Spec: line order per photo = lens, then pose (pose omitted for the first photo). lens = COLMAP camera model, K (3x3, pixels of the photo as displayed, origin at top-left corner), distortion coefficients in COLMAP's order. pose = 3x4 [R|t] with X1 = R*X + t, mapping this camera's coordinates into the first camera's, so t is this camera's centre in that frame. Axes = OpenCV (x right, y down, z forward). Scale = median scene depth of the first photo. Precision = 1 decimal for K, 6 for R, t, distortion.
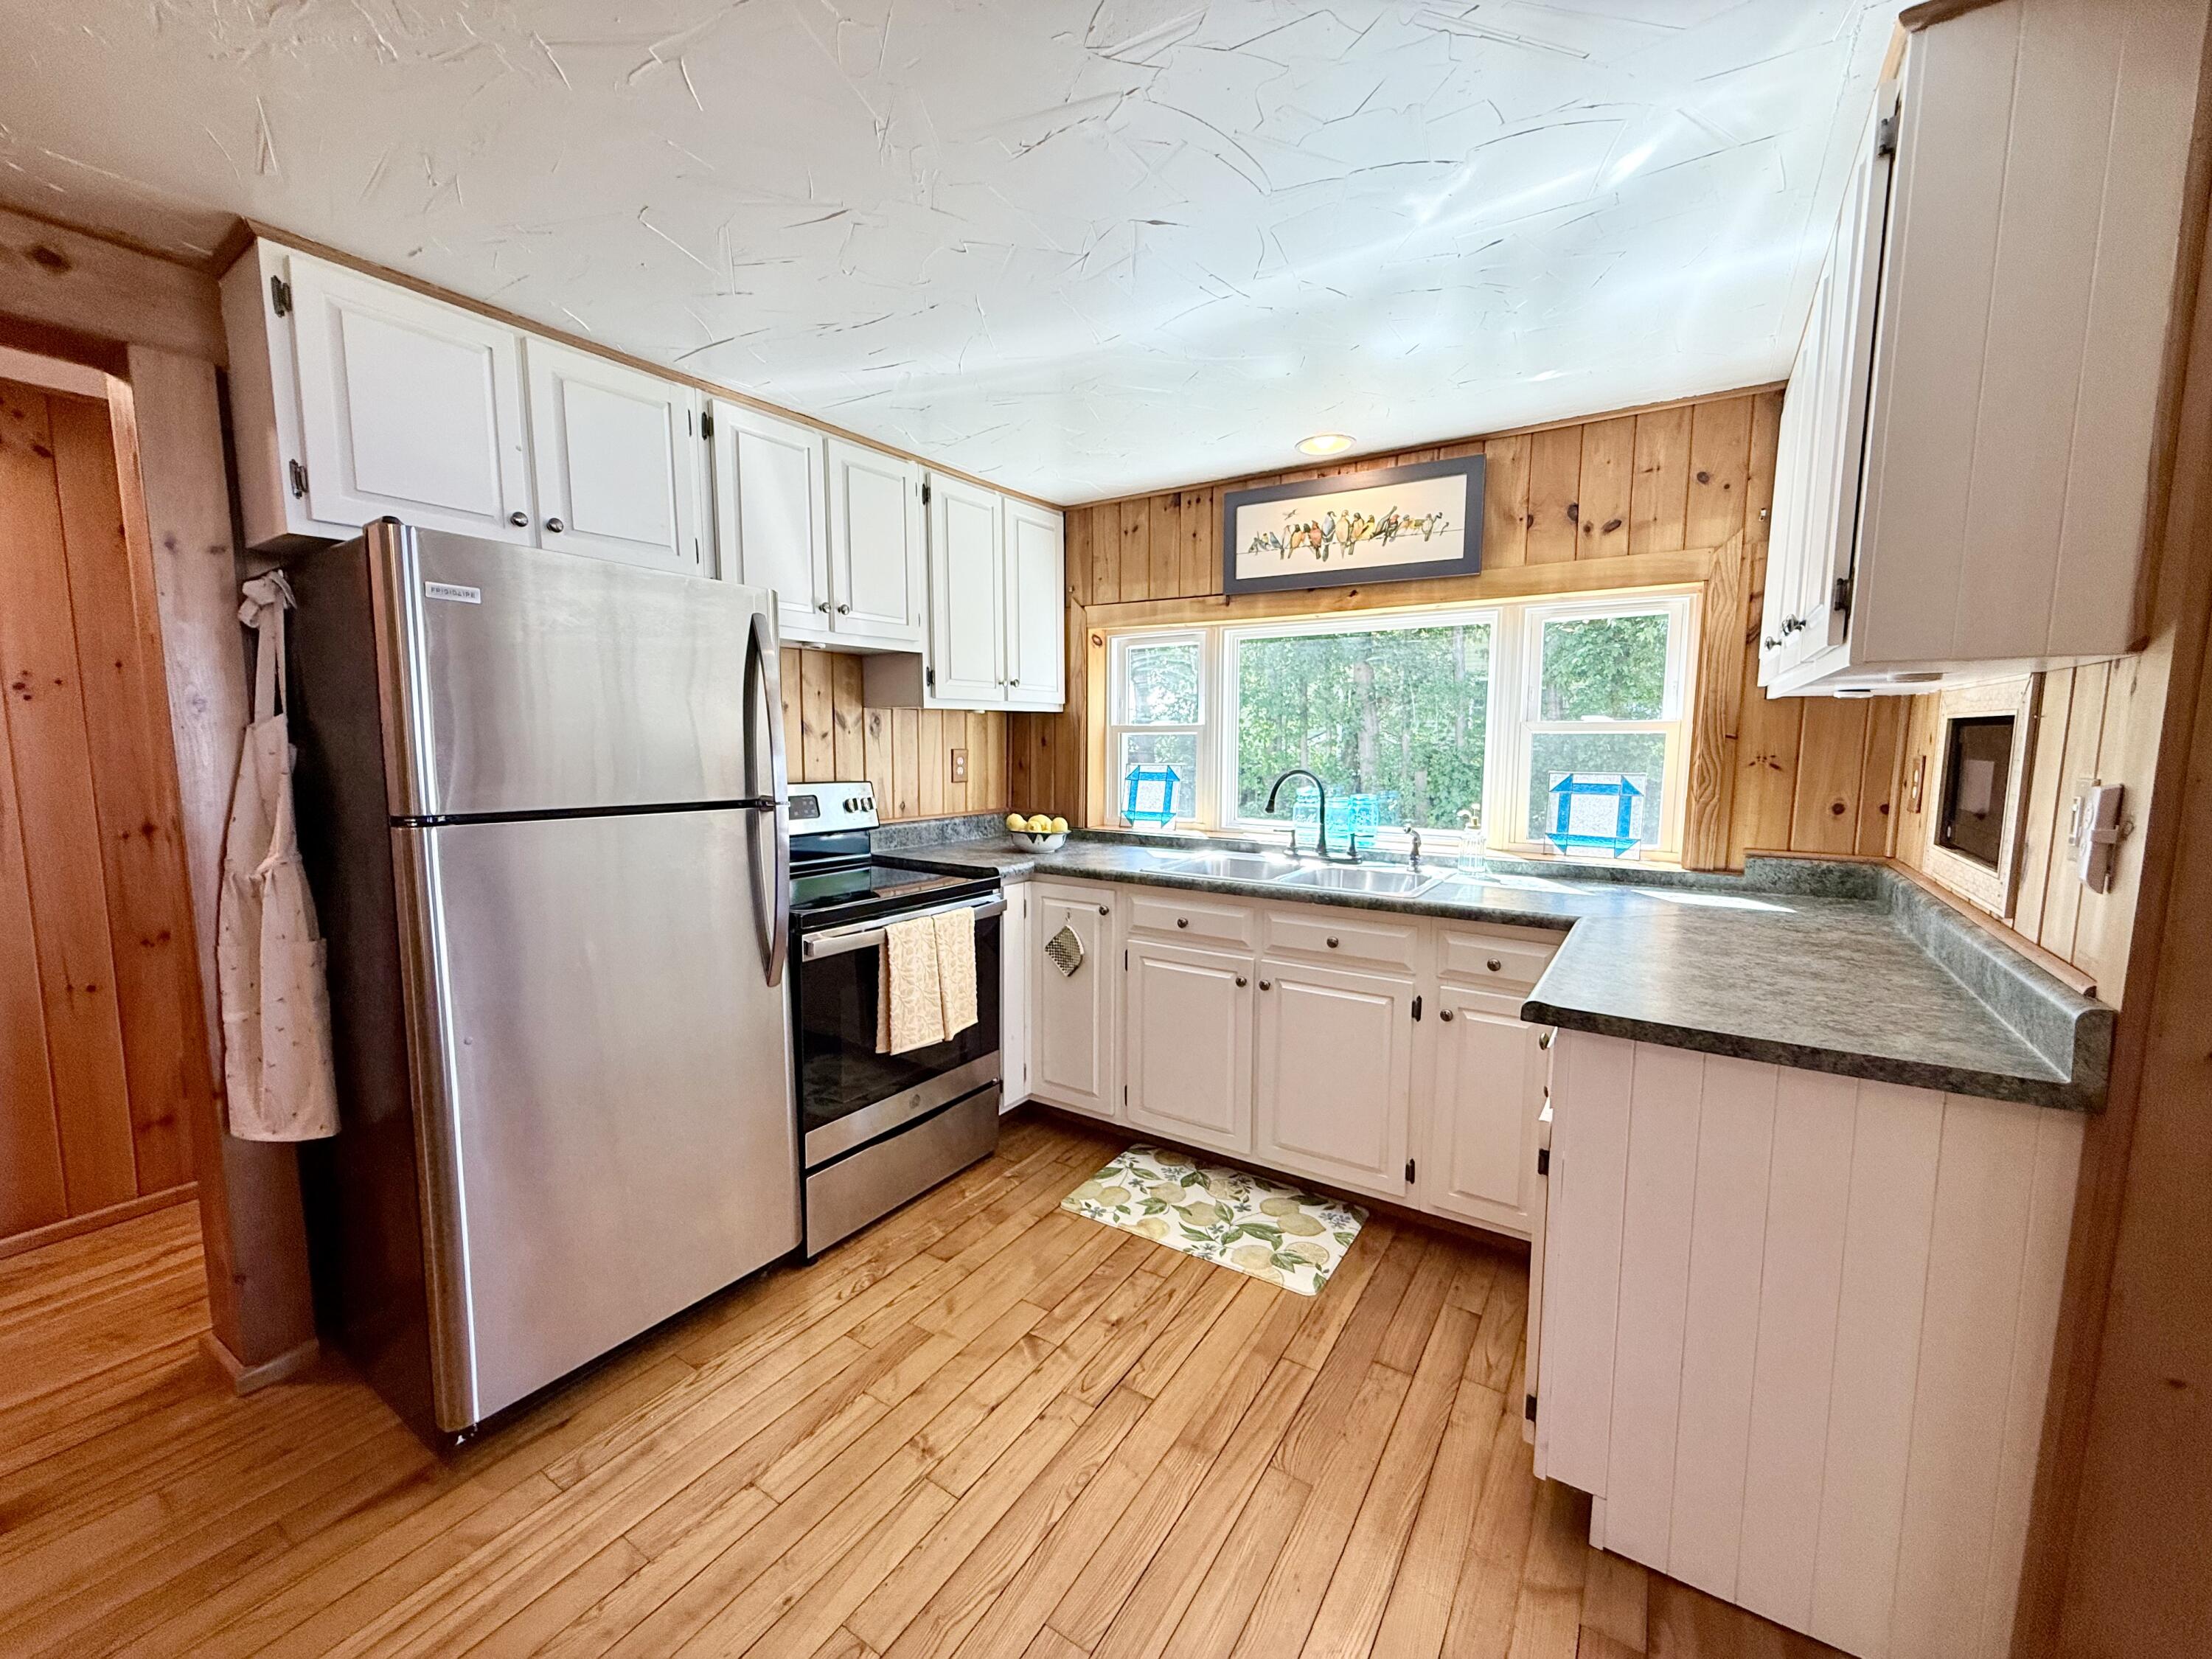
lens RADIAL K [[882.0, 0, 1099.4], [0, 882.0, 829.9], [0, 0, 1]] dist [0.000215, 0.000067]
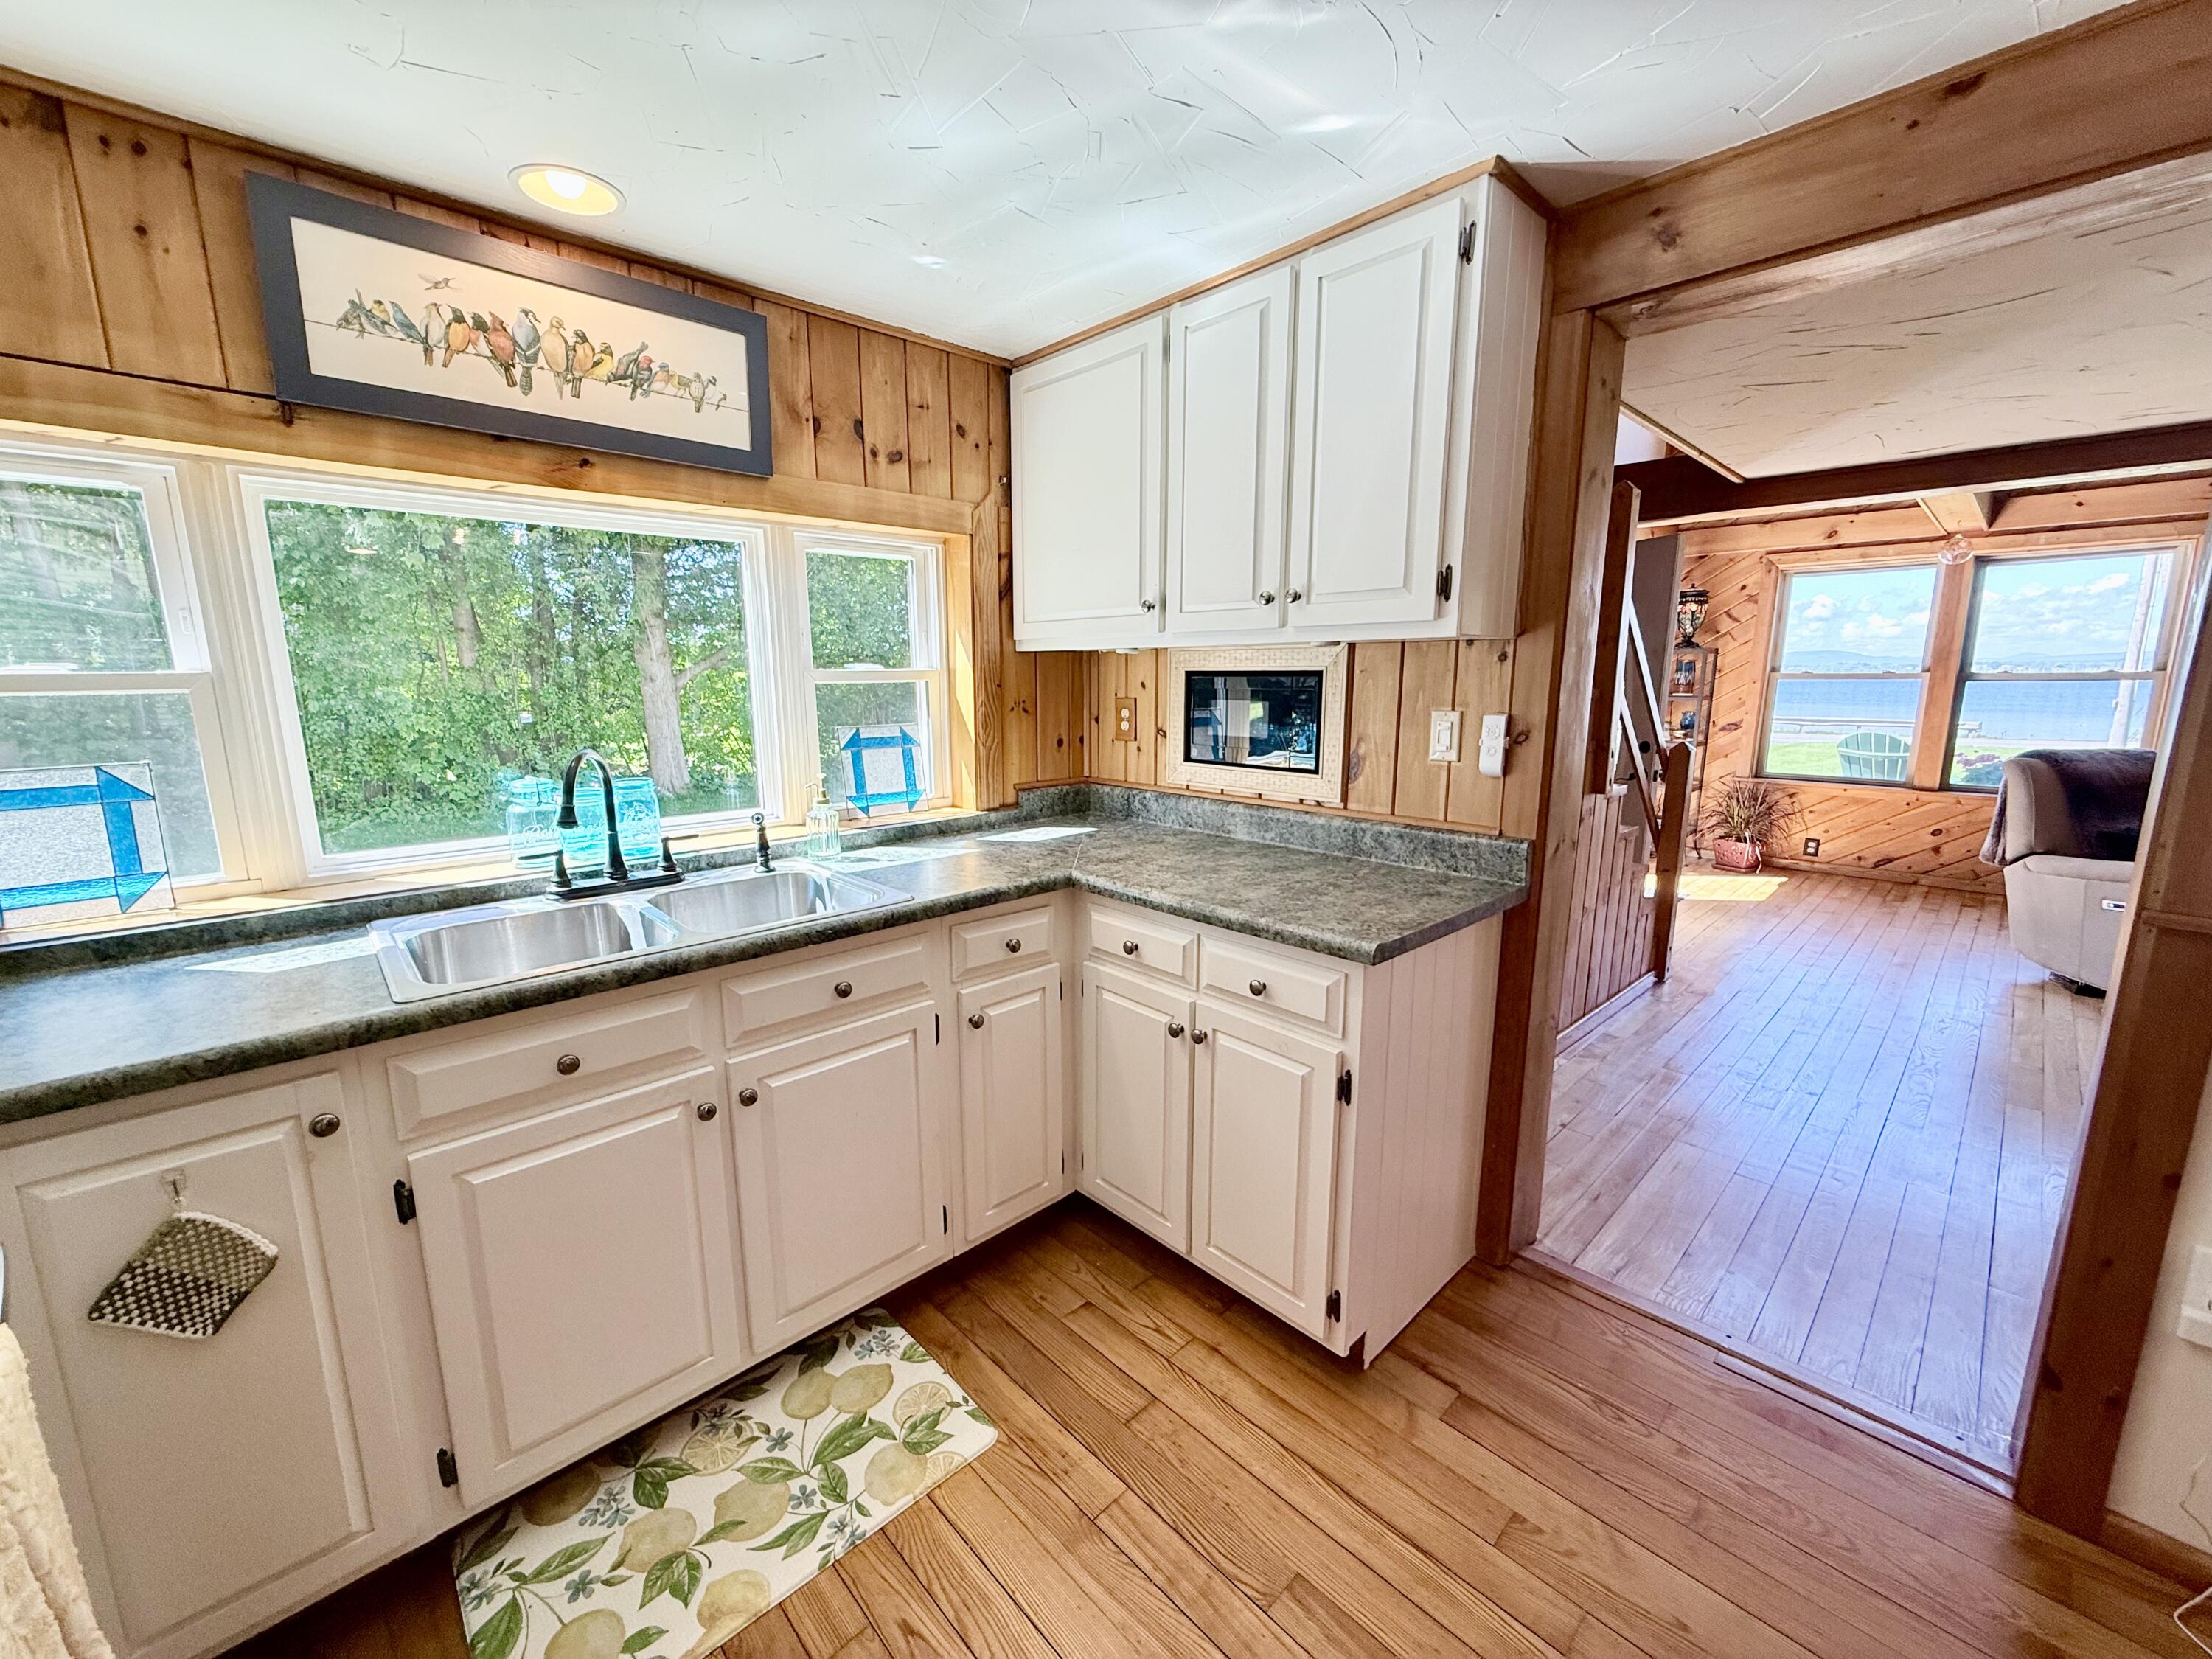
lens RADIAL K [[882.0, 0, 1101.9], [0, 882.0, 830.0], [0, 0, 1]] dist [0.000215, 0.000067]
pose [[0.228486, -0.173649, 0.957935, -0.316573], [0.110547, 0.982228, 0.151685, -0.075697], [-0.967251, 0.071240, 0.243621, 0.584151]]
